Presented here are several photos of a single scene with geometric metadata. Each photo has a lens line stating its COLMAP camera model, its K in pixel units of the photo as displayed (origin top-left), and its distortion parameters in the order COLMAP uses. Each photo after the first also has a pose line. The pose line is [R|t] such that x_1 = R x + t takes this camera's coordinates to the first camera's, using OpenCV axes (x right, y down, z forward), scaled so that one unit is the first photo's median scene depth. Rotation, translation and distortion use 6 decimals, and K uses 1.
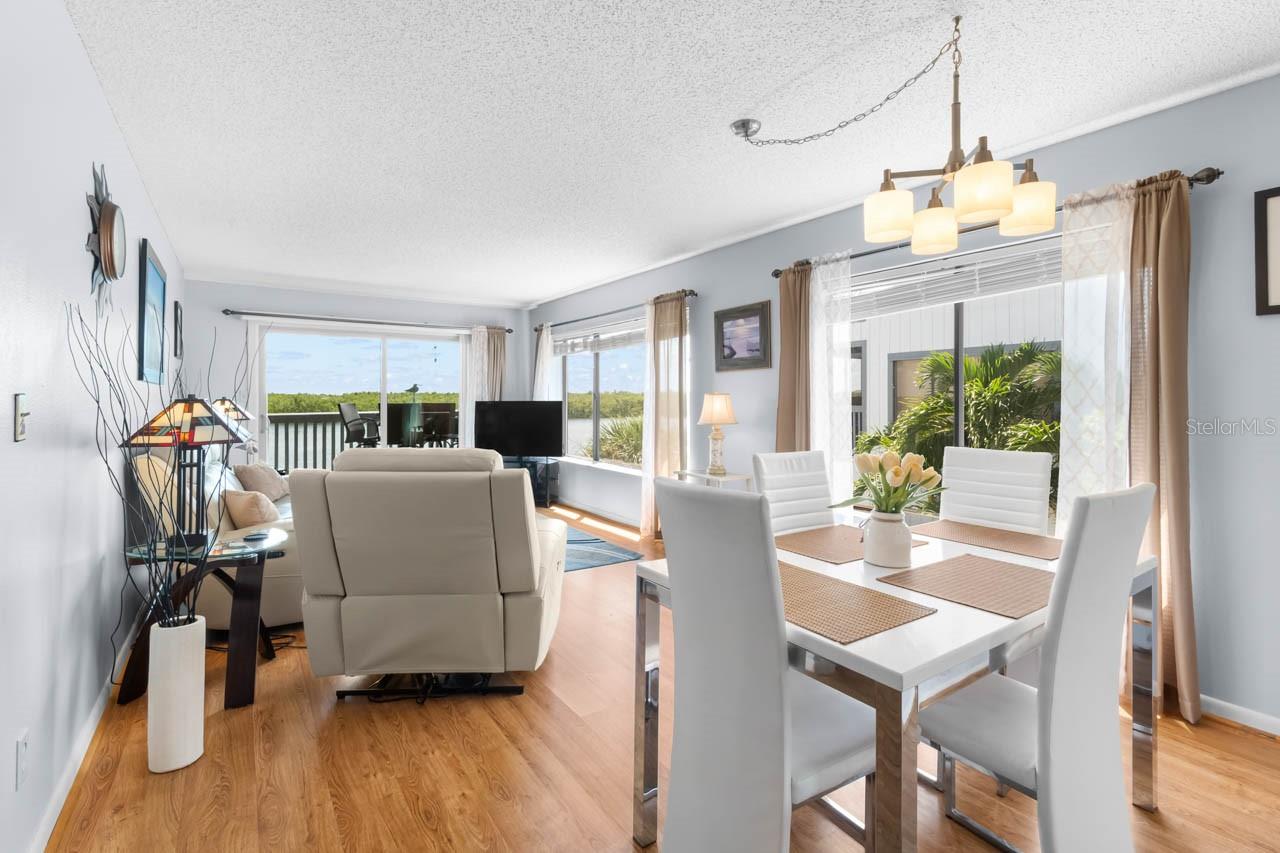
lens RADIAL K [[596.7, 0, 632.2], [0, 596.7, 399.6], [0, 0, 1]] dist [0.002565, 0.000025]
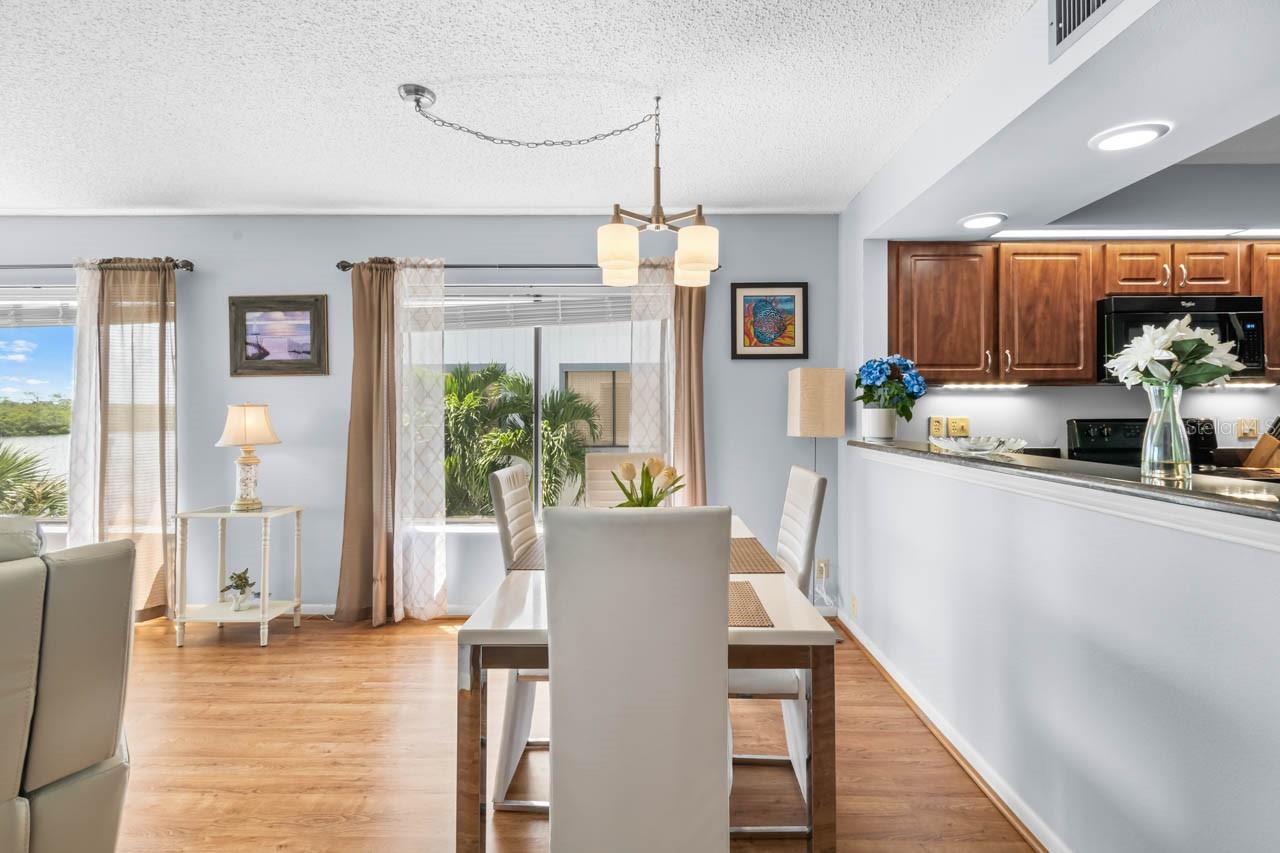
lens RADIAL K [[583.5, 0, 647.2], [0, 583.5, 404.1], [0, 0, 1]] dist [-0.000230, -0.001027]
pose [[0.552954, 0.010090, 0.833151, -0.197442], [0.002009, 0.999908, -0.013443, 0.000097], [-0.833210, 0.009107, 0.552882, 0.161567]]
